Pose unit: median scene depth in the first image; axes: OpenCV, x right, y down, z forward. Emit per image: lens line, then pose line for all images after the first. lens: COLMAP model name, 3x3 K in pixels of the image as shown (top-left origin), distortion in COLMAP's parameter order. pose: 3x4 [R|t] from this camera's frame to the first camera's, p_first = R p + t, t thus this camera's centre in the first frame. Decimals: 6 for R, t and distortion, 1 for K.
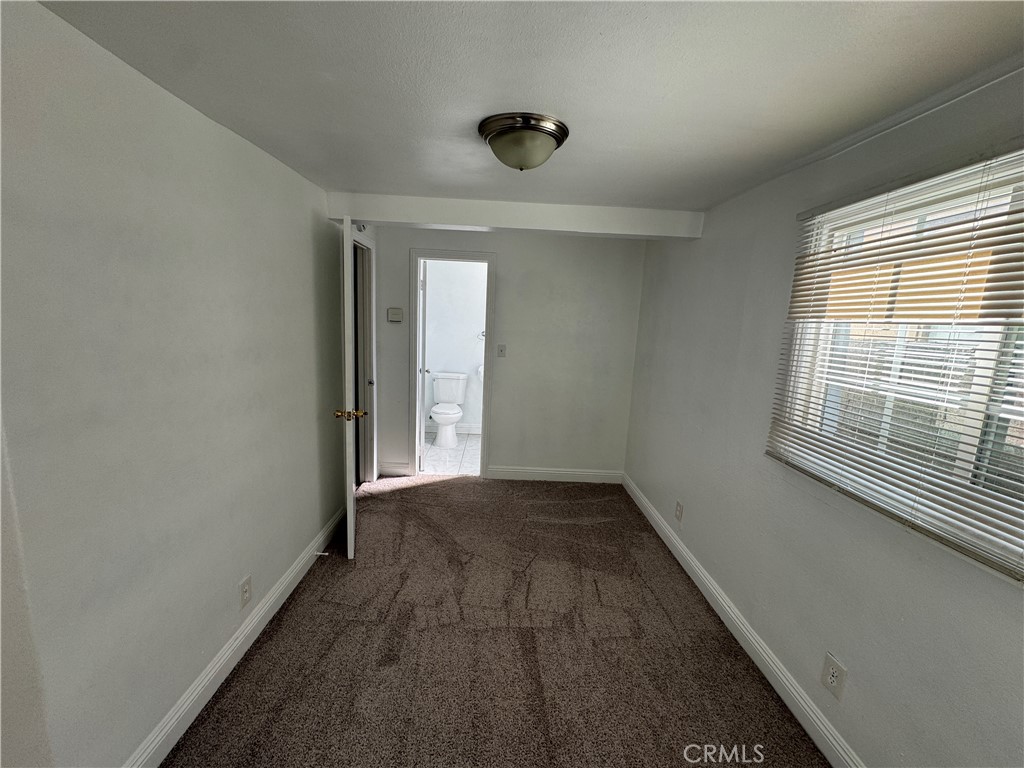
lens RADIAL K [[408.4, 0, 512.0], [0, 408.4, 384.0], [0, 0, 1]] dist [-0.001112, 0.000187]
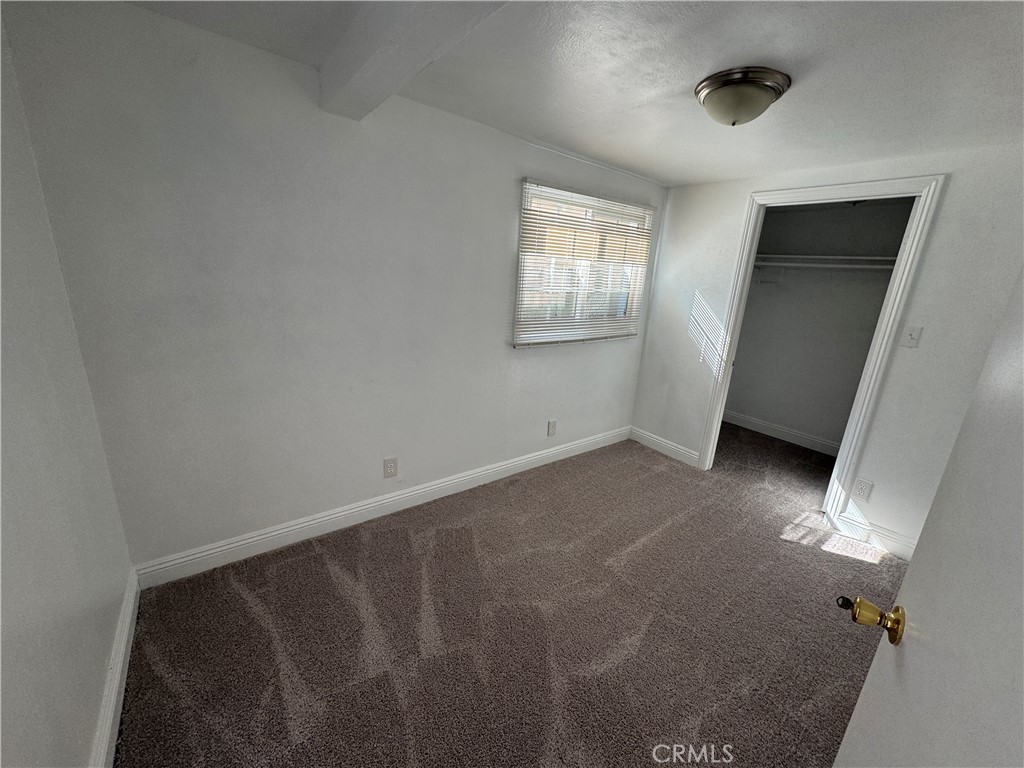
lens RADIAL K [[408.4, 0, 512.0], [0, 408.4, 384.0], [0, 0, 1]] dist [-0.001112, 0.000187]
pose [[-0.569361, -0.298913, 0.765819, -0.661287], [0.044987, 0.918830, 0.392082, -0.346832], [-0.820856, 0.257688, -0.509699, 2.183714]]
